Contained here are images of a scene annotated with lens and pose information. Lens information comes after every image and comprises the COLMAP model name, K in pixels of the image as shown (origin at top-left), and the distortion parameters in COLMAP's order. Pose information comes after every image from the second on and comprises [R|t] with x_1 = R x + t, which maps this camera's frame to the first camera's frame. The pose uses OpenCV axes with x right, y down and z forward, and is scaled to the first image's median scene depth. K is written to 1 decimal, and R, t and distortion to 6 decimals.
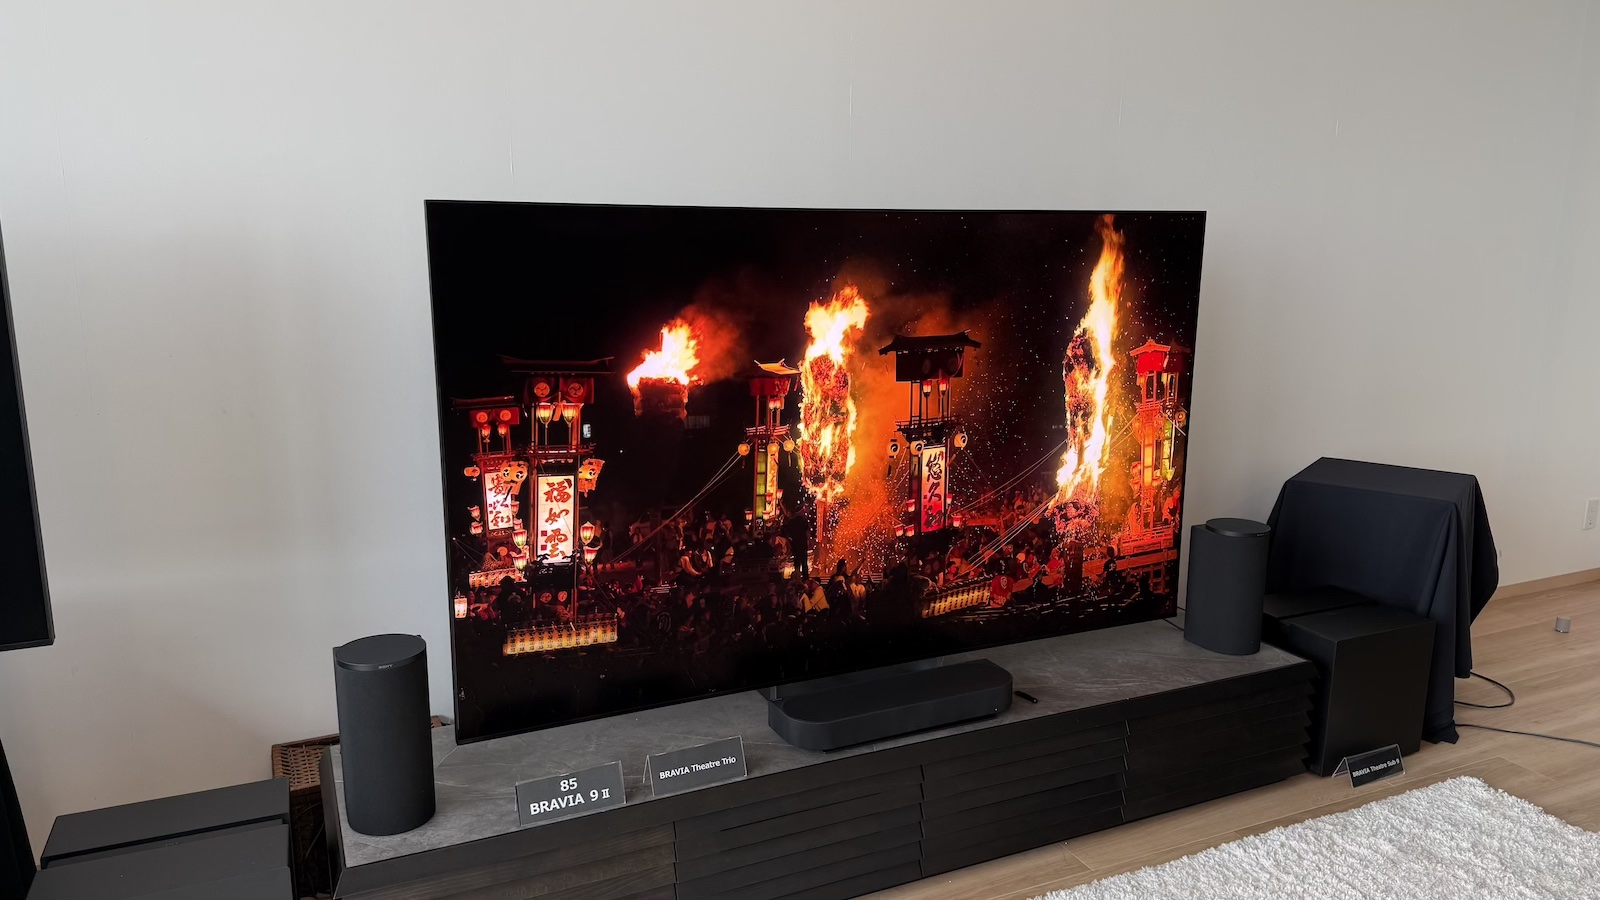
lens RADIAL K [[1164.6, 0, 800.0], [0, 1164.6, 450.0], [0, 0, 1]] dist [0.003048, -0.006710]
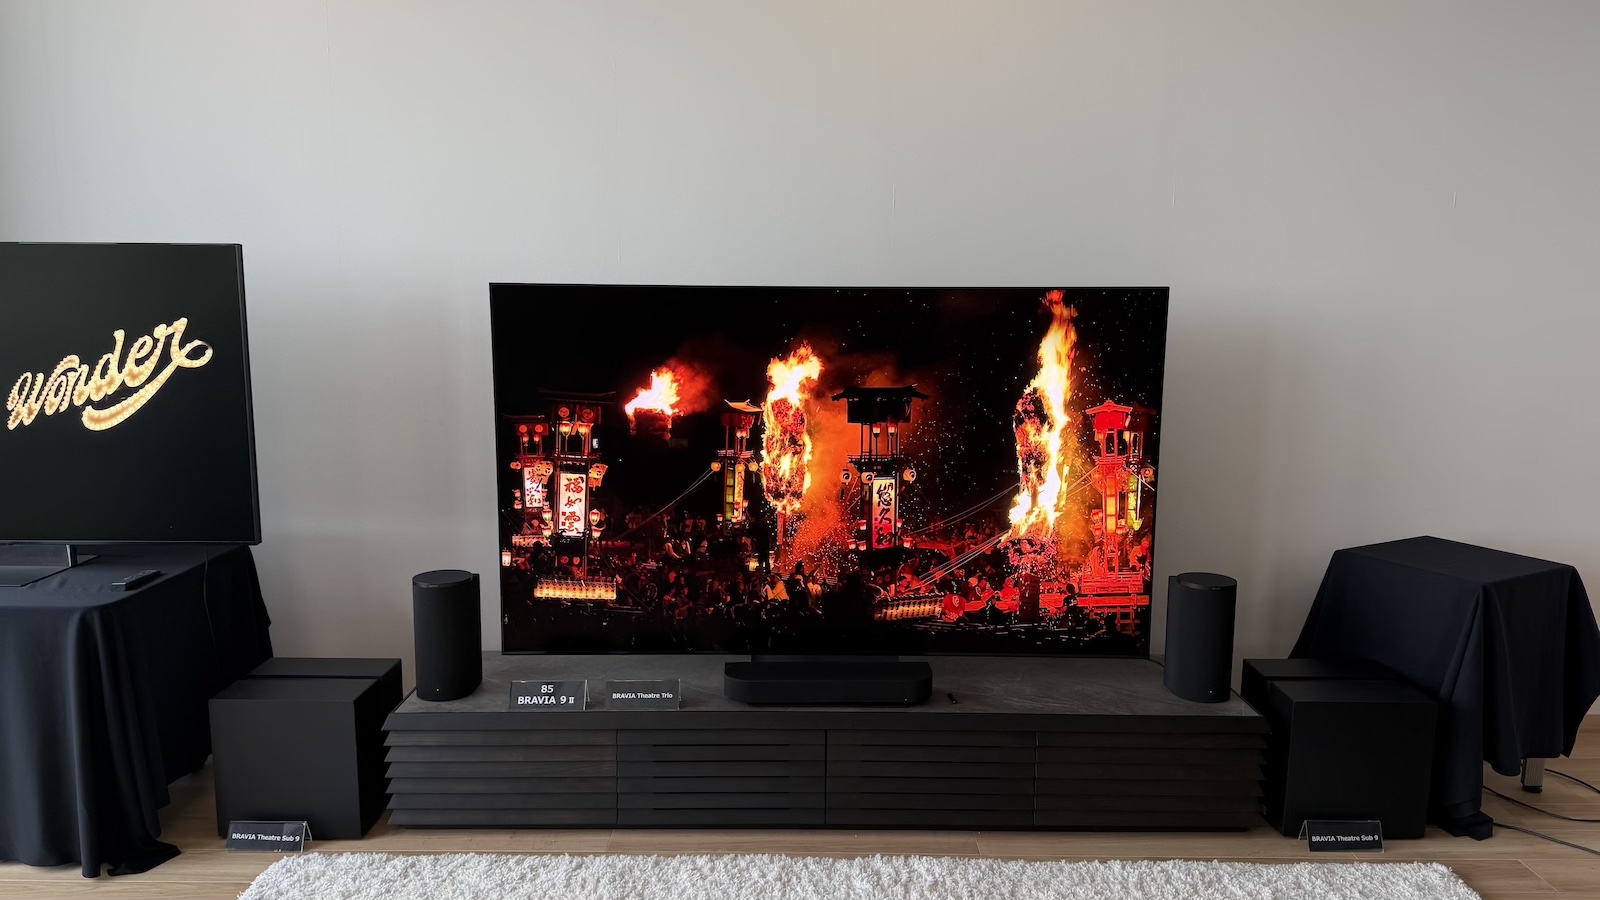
lens RADIAL K [[1164.6, 0, 800.0], [0, 1164.6, 450.0], [0, 0, 1]] dist [0.003048, -0.006710]
pose [[0.901035, 0.055812, -0.430141, 0.592670], [-0.082828, 0.995578, -0.044326, 0.030642], [0.425764, 0.075567, 0.901673, -0.150249]]
